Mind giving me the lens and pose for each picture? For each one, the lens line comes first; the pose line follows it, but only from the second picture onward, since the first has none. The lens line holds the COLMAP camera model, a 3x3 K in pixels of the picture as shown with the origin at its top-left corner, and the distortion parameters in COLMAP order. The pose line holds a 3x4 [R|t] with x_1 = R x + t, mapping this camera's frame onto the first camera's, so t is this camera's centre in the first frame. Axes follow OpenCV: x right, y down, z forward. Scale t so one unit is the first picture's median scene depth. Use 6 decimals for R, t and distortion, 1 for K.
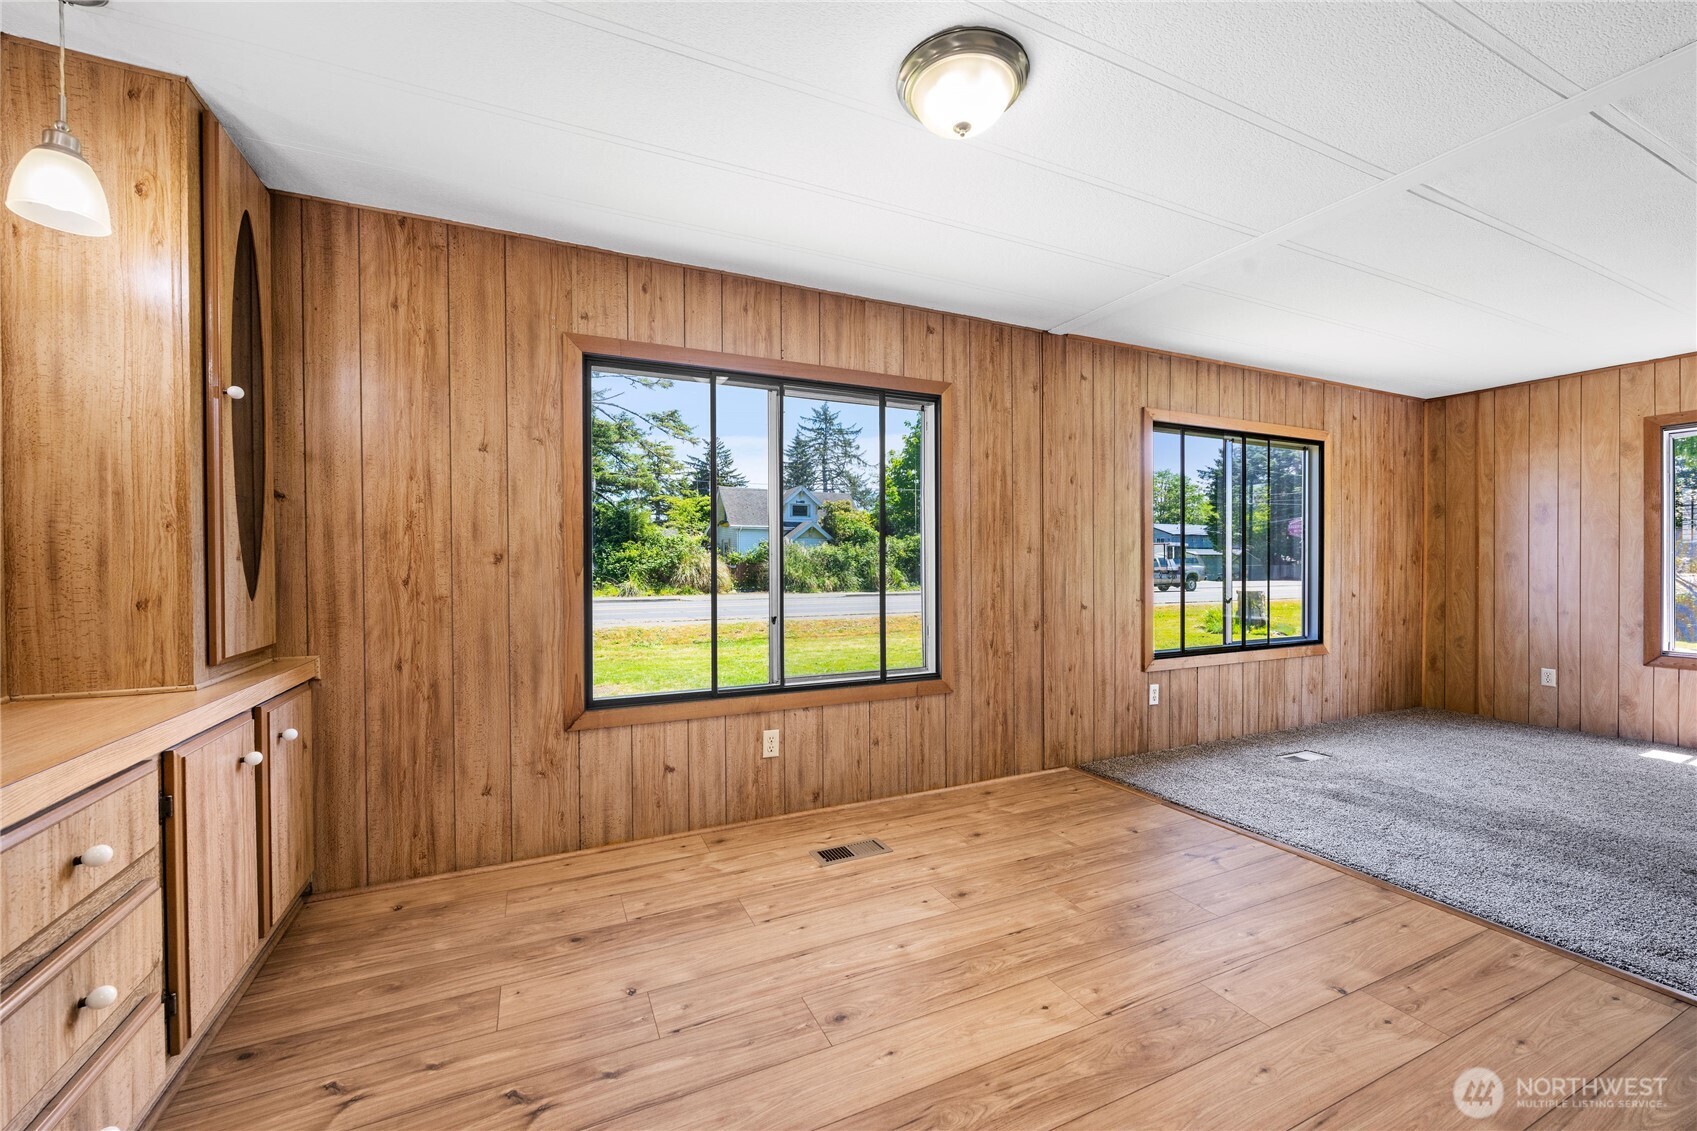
lens RADIAL K [[670.7, 0, 848.5], [0, 670.7, 567.5], [0, 0, 1]] dist [-0.001566, 0.000029]
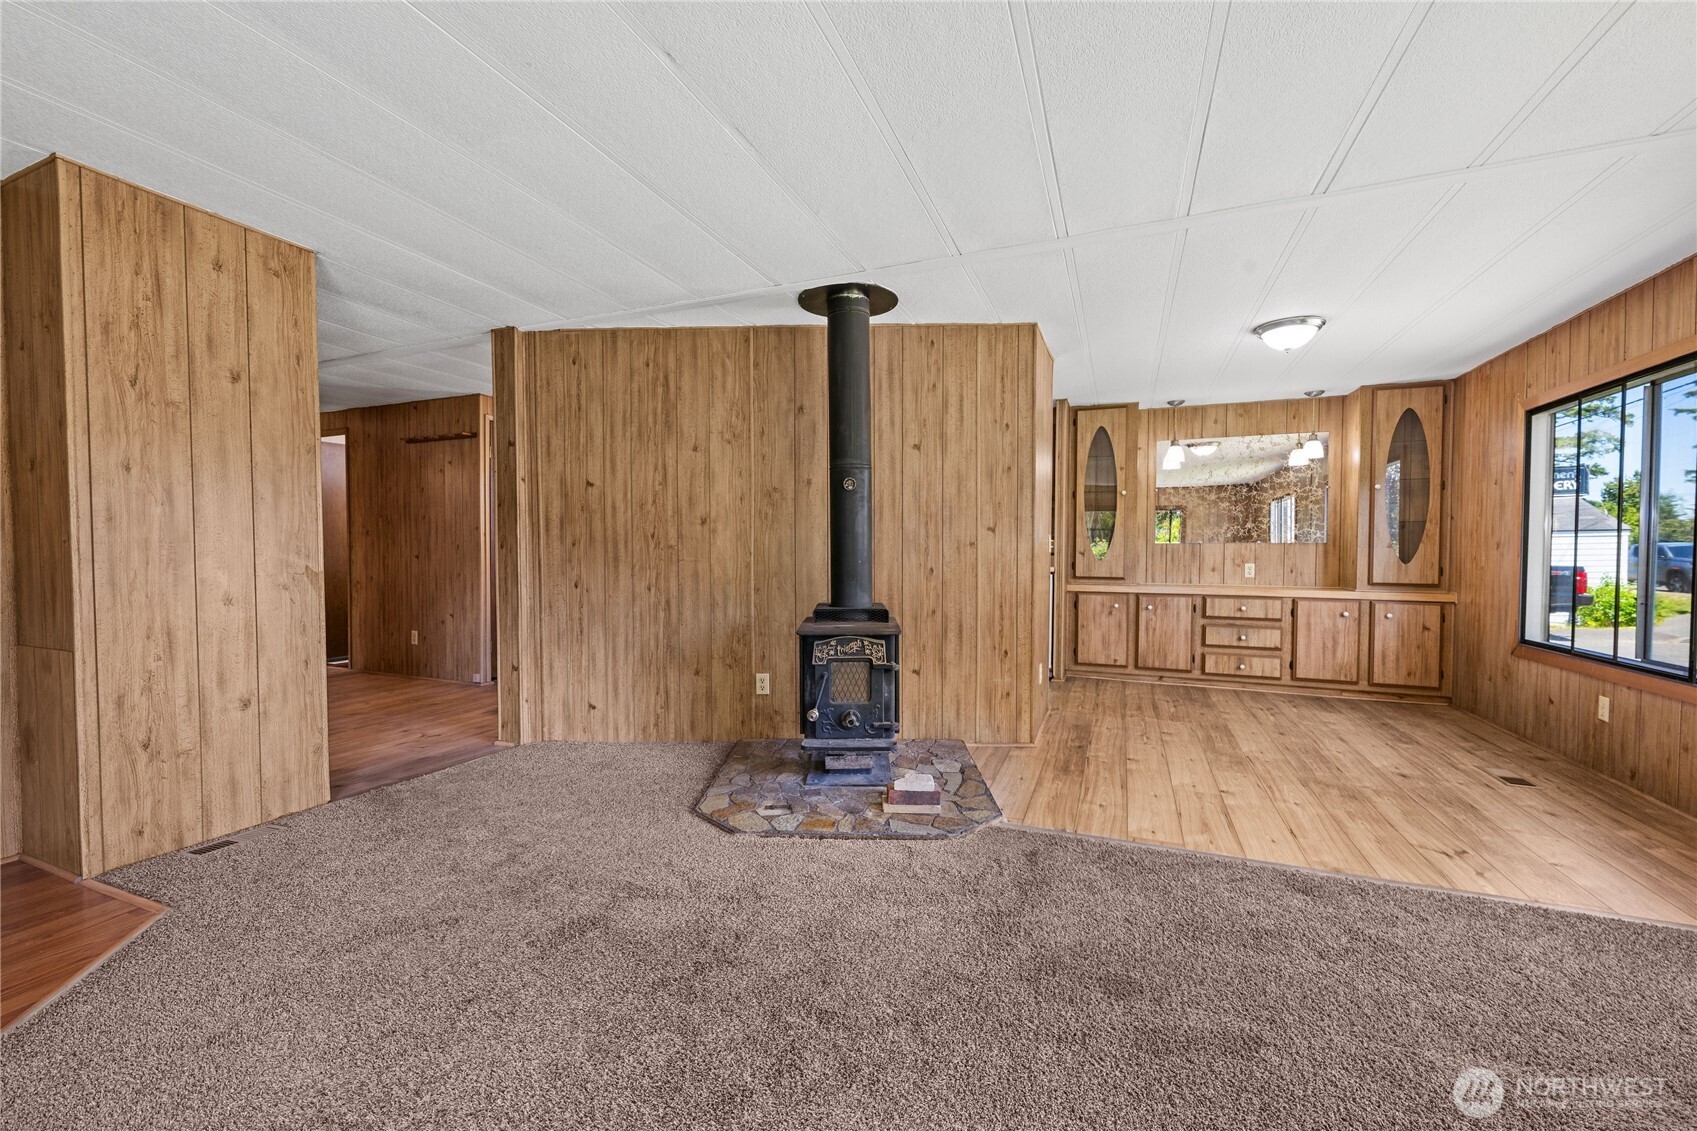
lens RADIAL K [[669.5, 0, 846.7], [0, 669.5, 567.9], [0, 0, 1]] dist [0.000229, 0.000520]
pose [[-0.735547, 0.018805, -0.677212, 1.501382], [-0.004584, 0.999454, 0.032731, -0.004371], [0.677458, 0.027179, -0.735059, 0.912473]]
